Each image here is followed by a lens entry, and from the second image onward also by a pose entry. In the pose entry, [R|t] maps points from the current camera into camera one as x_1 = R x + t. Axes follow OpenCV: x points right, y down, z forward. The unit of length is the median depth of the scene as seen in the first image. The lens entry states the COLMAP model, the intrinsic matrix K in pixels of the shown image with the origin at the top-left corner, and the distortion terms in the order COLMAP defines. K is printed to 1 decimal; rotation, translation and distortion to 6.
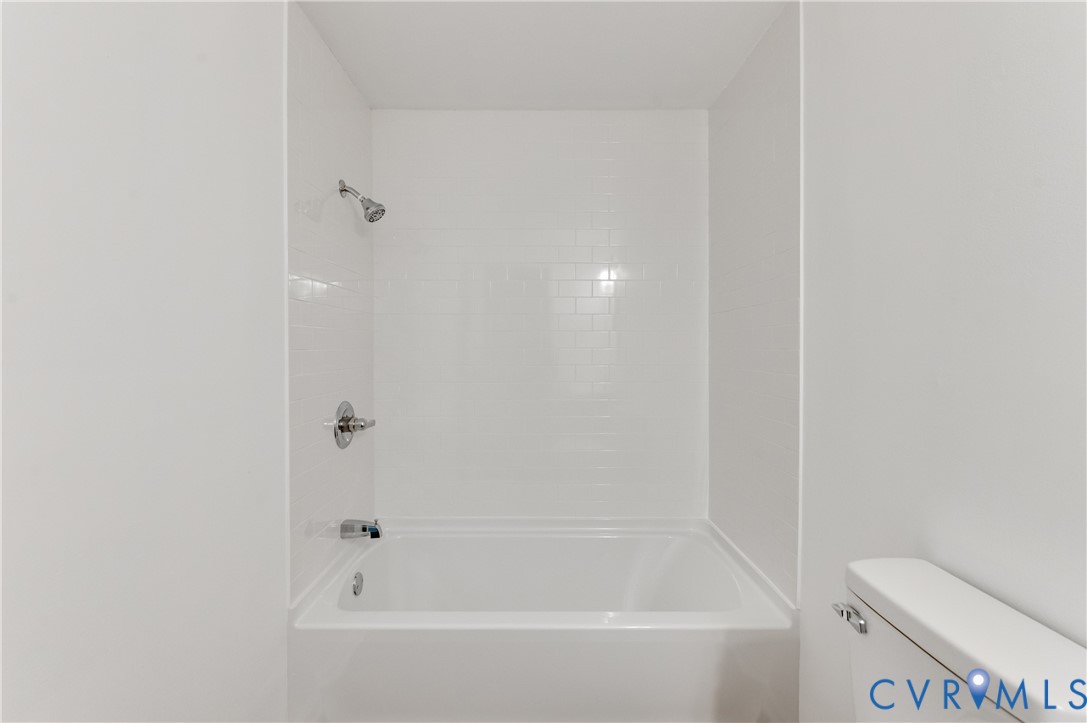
lens RADIAL K [[484.4, 0, 540.3], [0, 484.4, 350.3], [0, 0, 1]] dist [0.002758, 0.000137]
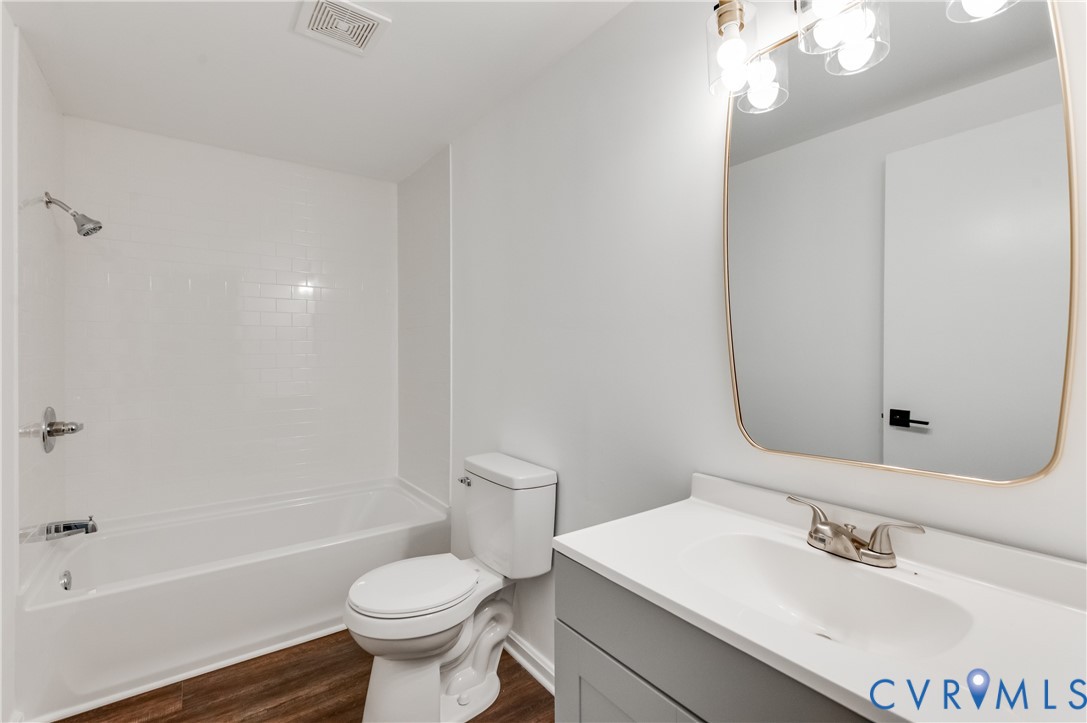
lens RADIAL K [[484.4, 0, 540.3], [0, 484.4, 350.3], [0, 0, 1]] dist [0.002758, 0.000137]
pose [[0.812964, 0.001578, 0.582312, -0.158022], [0.005649, 0.999928, -0.010596, 0.002285], [-0.582287, 0.011903, 0.812896, -0.447277]]
